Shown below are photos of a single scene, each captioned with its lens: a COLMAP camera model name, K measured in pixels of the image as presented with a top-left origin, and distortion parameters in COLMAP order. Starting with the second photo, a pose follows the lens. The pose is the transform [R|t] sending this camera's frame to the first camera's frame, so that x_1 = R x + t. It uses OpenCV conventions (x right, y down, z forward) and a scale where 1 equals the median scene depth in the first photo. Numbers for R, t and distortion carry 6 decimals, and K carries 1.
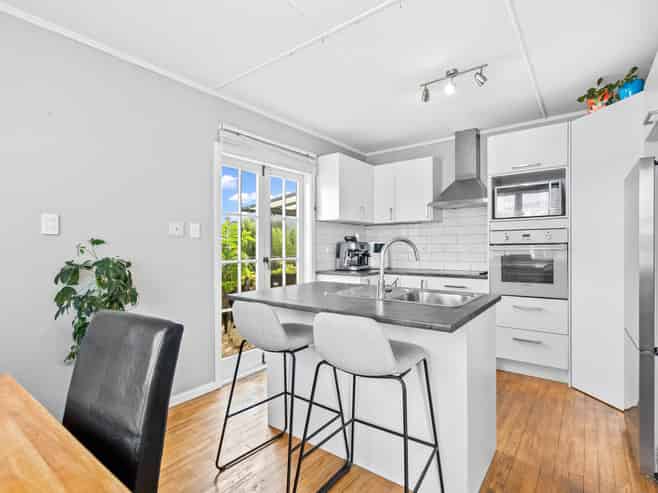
lens RADIAL K [[338.0, 0, 325.0], [0, 338.0, 247.9], [0, 0, 1]] dist [0.003823, 0.001014]
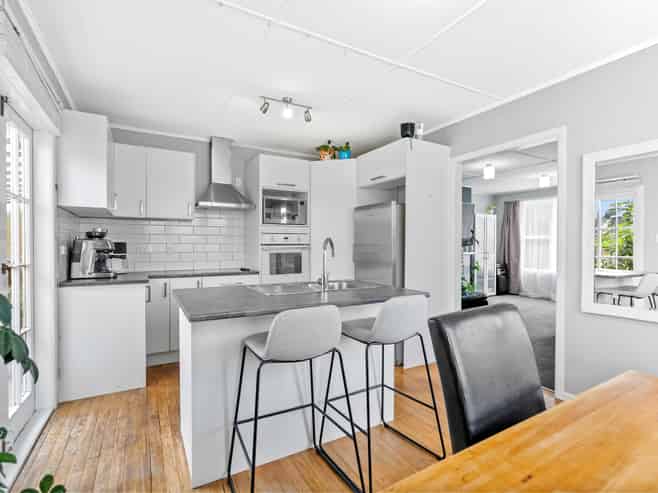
lens RADIAL K [[338.0, 0, 327.1], [0, 338.0, 249.6], [0, 0, 1]] dist [0.003823, 0.001014]
pose [[0.394541, -0.003354, 0.918872, -0.561523], [0.002536, 0.999994, 0.002561, 0.005357], [-0.918875, 0.001320, 0.394547, 0.339046]]
